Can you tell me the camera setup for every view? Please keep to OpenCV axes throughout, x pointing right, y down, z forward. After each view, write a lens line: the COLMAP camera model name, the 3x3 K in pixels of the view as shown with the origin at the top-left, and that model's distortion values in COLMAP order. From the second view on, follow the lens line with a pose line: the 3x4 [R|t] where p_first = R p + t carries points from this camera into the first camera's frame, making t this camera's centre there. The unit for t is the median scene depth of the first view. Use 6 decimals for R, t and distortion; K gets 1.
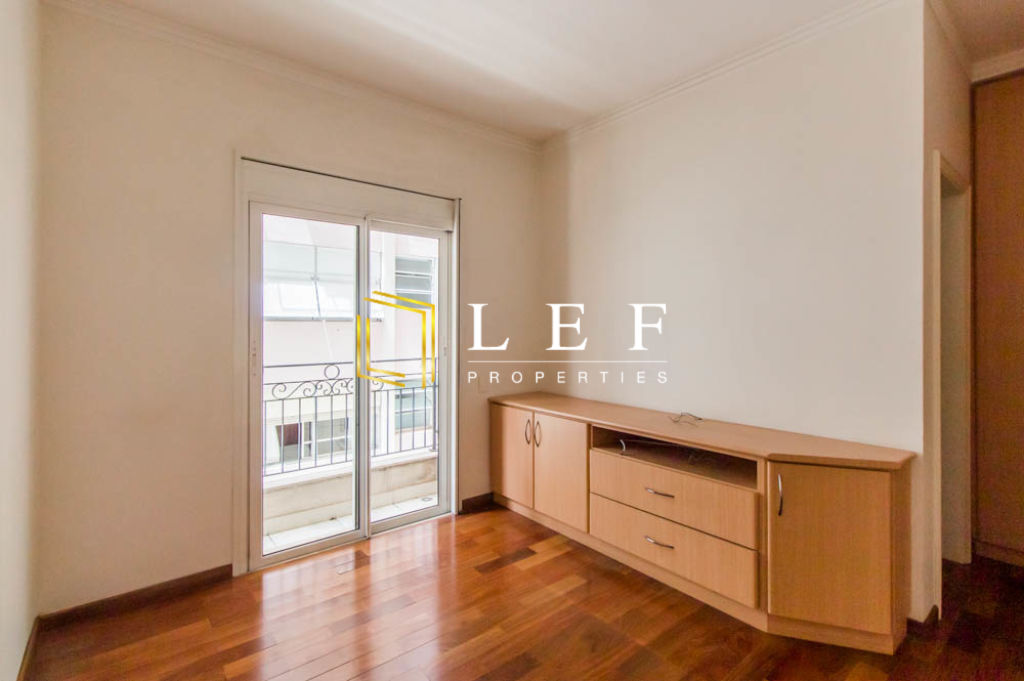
lens RADIAL K [[472.9, 0, 537.5], [0, 472.9, 323.9], [0, 0, 1]] dist [0.000481, 0.000953]
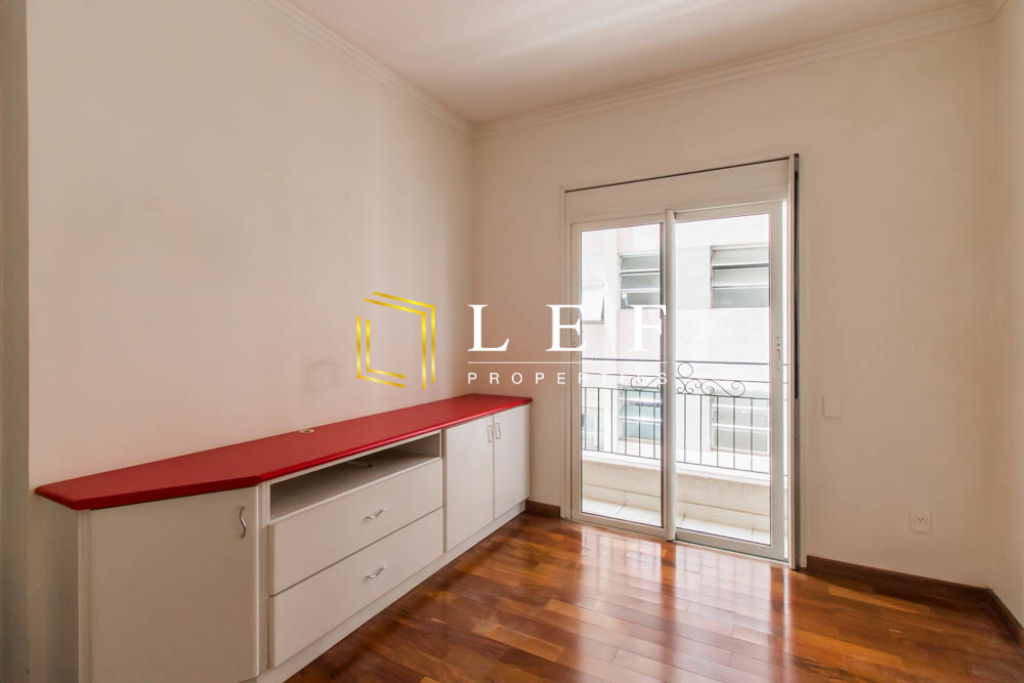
lens RADIAL K [[472.9, 0, 509.4], [0, 472.9, 331.1], [0, 0, 1]] dist [0.000481, 0.000953]
pose [[0.373123, 0.004499, -0.927771, 0.408870], [0.001722, 0.999983, 0.005542, 0.014002], [0.927780, -0.003665, 0.373109, 0.322509]]
